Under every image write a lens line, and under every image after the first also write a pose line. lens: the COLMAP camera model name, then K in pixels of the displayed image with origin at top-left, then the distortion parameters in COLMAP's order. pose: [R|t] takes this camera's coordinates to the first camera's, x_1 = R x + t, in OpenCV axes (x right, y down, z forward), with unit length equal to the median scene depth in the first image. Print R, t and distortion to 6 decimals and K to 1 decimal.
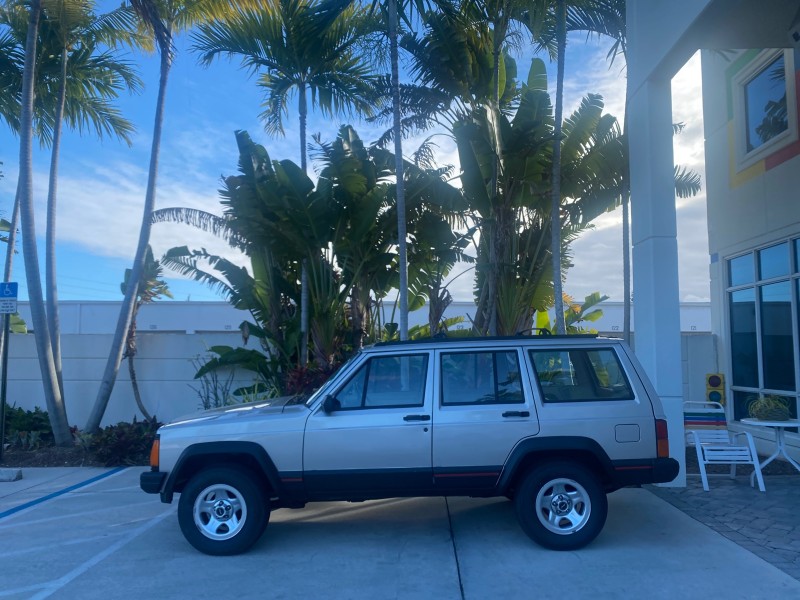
lens RADIAL K [[614.5, 0, 401.6], [0, 614.5, 294.6], [0, 0, 1]] dist [0.026531, -0.019949]
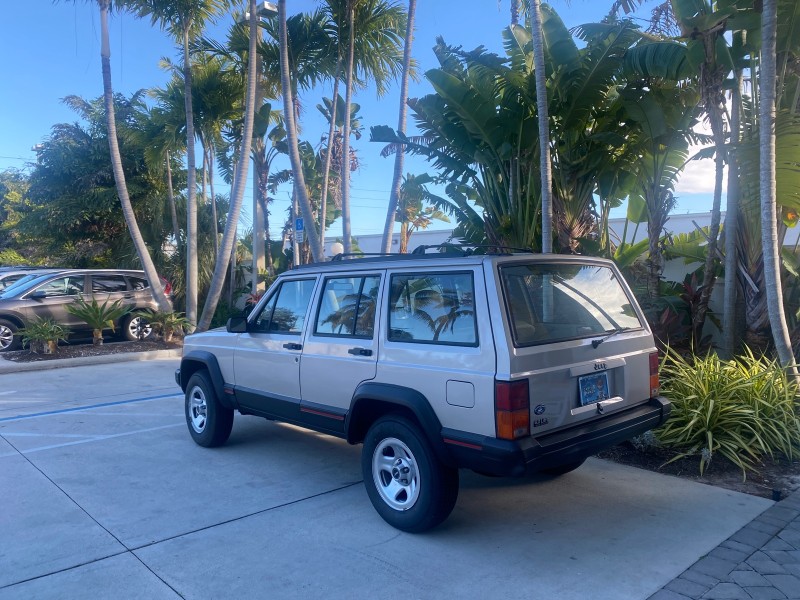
lens RADIAL K [[614.5, 0, 400.2], [0, 614.5, 296.8], [0, 0, 1]] dist [0.026531, -0.019949]
pose [[0.688675, 0.029743, -0.724459, 0.412683], [0.067100, 0.992256, 0.104524, 0.020815], [0.721958, -0.120594, 0.681347, 0.253901]]
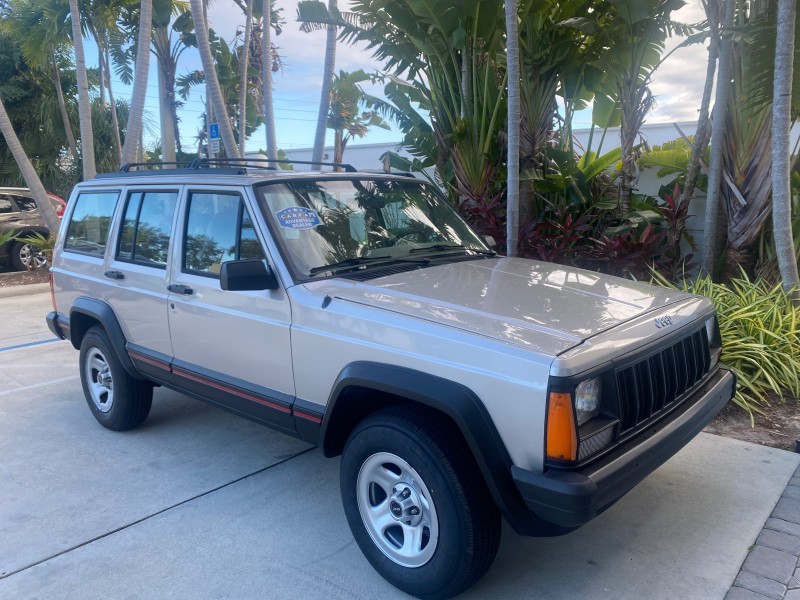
lens RADIAL K [[614.5, 0, 401.8], [0, 614.5, 299.0], [0, 0, 1]] dist [0.026531, -0.019949]
pose [[0.767008, 0.106079, -0.632808, 0.323517], [0.067058, 0.967586, 0.243477, 0.032838], [0.638124, -0.229183, 0.735033, 0.325857]]
